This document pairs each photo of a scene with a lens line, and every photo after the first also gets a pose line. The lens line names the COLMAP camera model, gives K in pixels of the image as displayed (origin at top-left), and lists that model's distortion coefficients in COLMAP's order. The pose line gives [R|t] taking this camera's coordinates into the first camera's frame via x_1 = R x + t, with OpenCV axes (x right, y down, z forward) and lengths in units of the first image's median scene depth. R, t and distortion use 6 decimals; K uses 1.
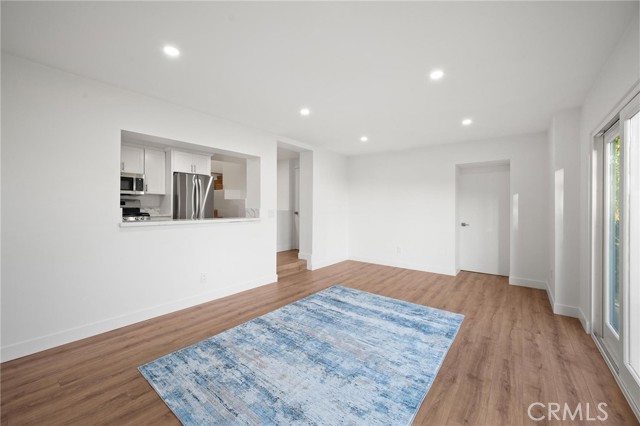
lens RADIAL K [[251.7, 0, 322.1], [0, 251.7, 209.5], [0, 0, 1]] dist [0.000681, -0.000619]
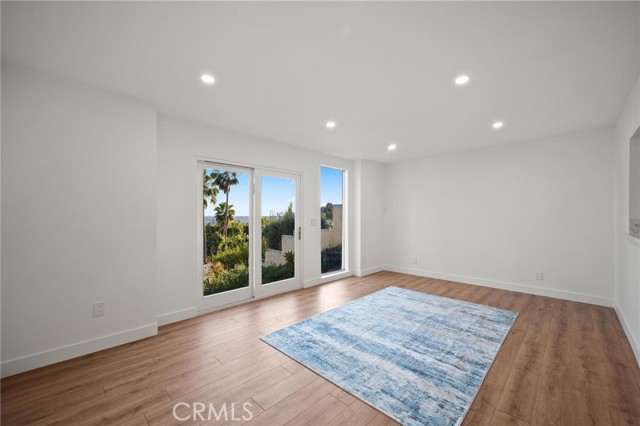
lens RADIAL K [[251.7, 0, 321.1], [0, 251.7, 213.6], [0, 0, 1]] dist [0.000681, -0.000619]
pose [[-0.992797, -0.005865, 0.119662, 0.276041], [-0.006077, 0.999981, -0.001403, -0.017244], [-0.119651, -0.002120, -0.992814, 2.042498]]
